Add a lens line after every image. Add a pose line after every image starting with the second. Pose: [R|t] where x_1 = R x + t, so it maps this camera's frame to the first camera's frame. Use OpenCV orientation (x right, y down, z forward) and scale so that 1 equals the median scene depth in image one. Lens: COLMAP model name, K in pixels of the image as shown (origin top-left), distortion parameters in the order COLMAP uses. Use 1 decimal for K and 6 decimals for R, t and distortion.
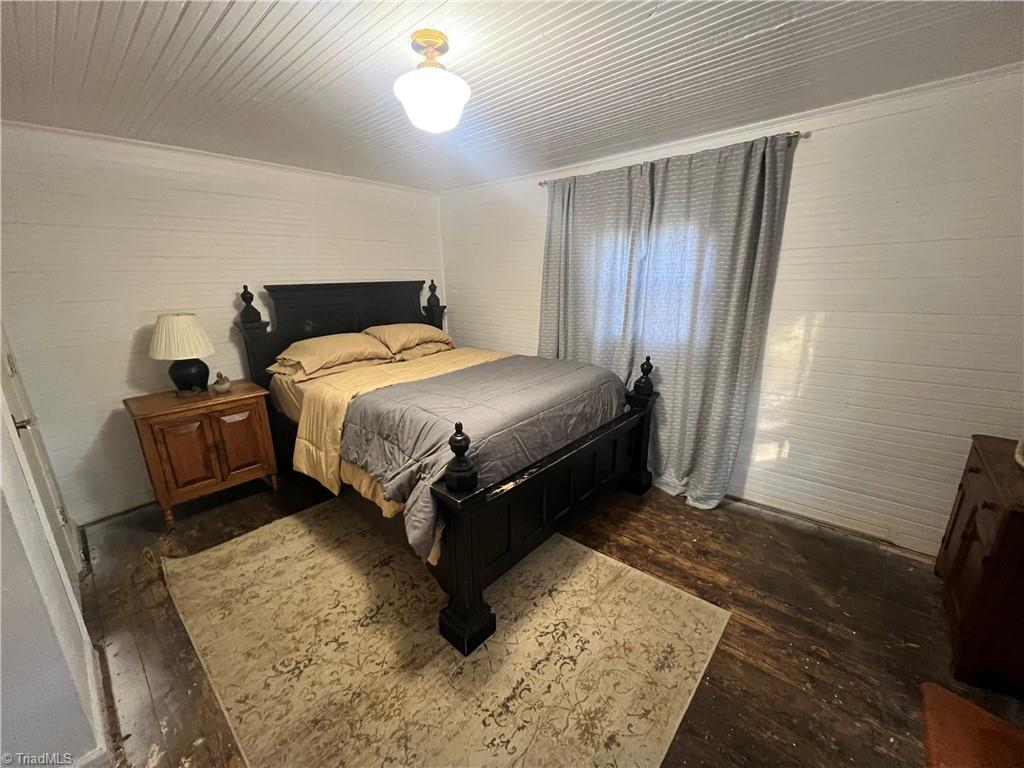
lens RADIAL K [[416.9, 0, 512.0], [0, 416.9, 384.0], [0, 0, 1]] dist [0.001254, 0.000088]
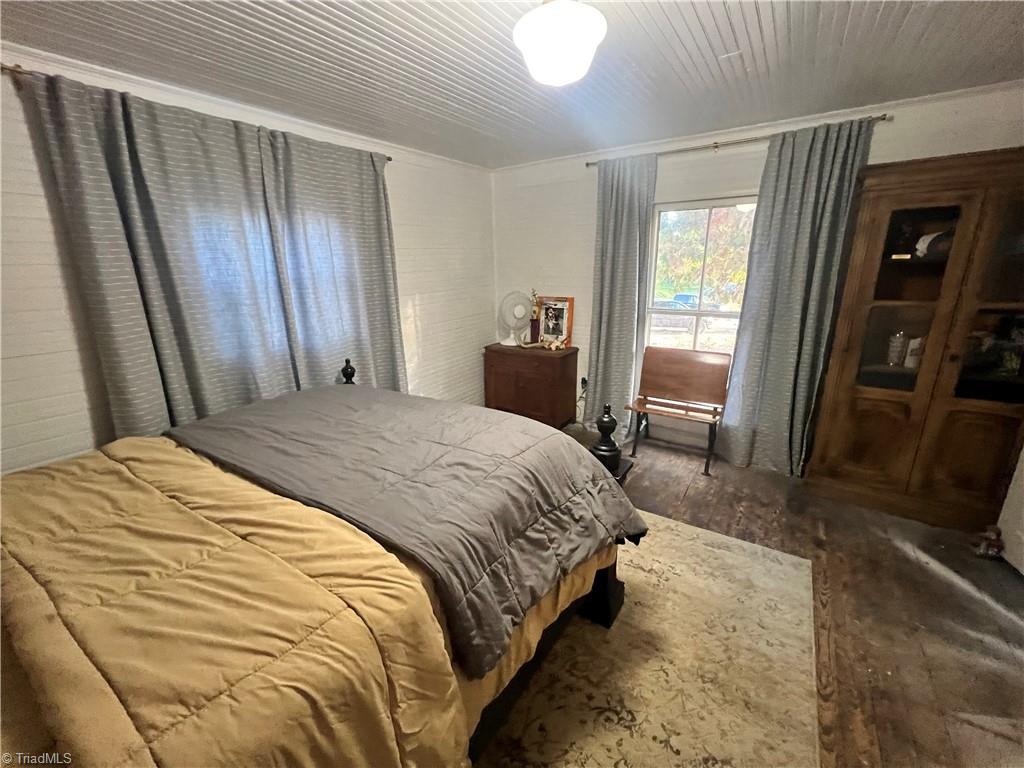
lens RADIAL K [[416.9, 0, 512.0], [0, 416.9, 384.0], [0, 0, 1]] dist [0.001254, 0.000088]
pose [[-0.150040, -0.259409, 0.954041, -0.889737], [0.271477, 0.917064, 0.292049, -0.267637], [-0.950678, 0.302820, -0.067173, 1.067581]]
